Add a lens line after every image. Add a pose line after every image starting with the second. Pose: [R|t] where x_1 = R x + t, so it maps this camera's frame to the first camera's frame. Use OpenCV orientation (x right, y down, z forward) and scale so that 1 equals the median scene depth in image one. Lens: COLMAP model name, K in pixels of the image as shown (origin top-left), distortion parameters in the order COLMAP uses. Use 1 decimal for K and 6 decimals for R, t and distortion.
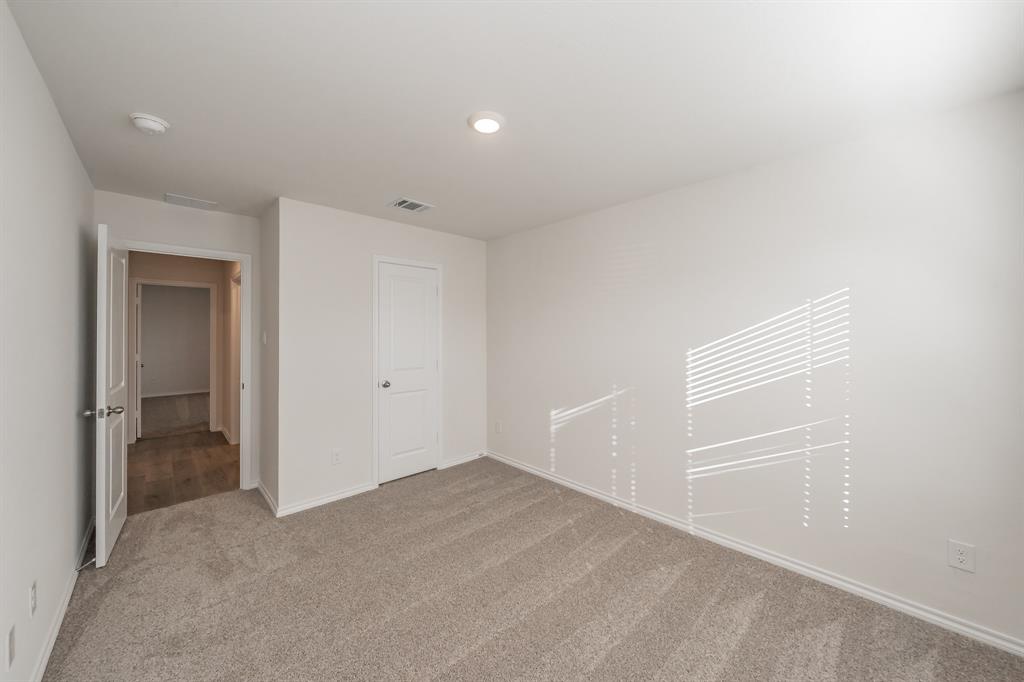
lens RADIAL K [[376.4, 0, 518.1], [0, 376.4, 331.2], [0, 0, 1]] dist [-0.000305, -0.000510]
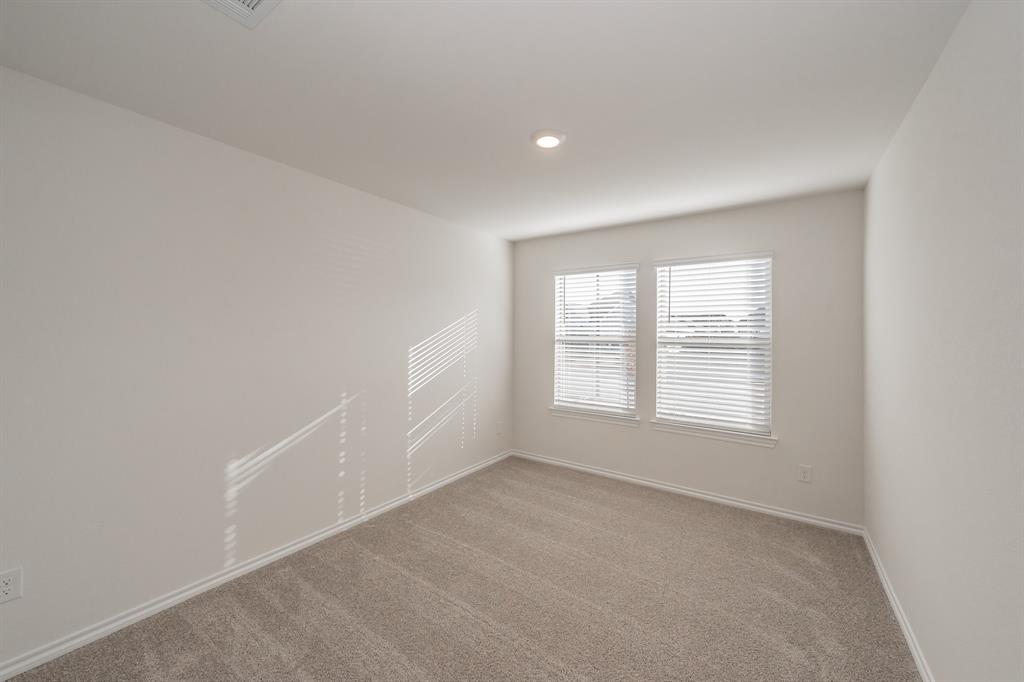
lens RADIAL K [[376.4, 0, 514.1], [0, 376.4, 345.1], [0, 0, 1]] dist [-0.000305, -0.000510]
pose [[-0.184282, -0.028899, 0.982448, -0.652624], [-0.005736, 0.999582, 0.028327, 0.006735], [-0.982857, -0.000416, -0.184371, 0.770289]]
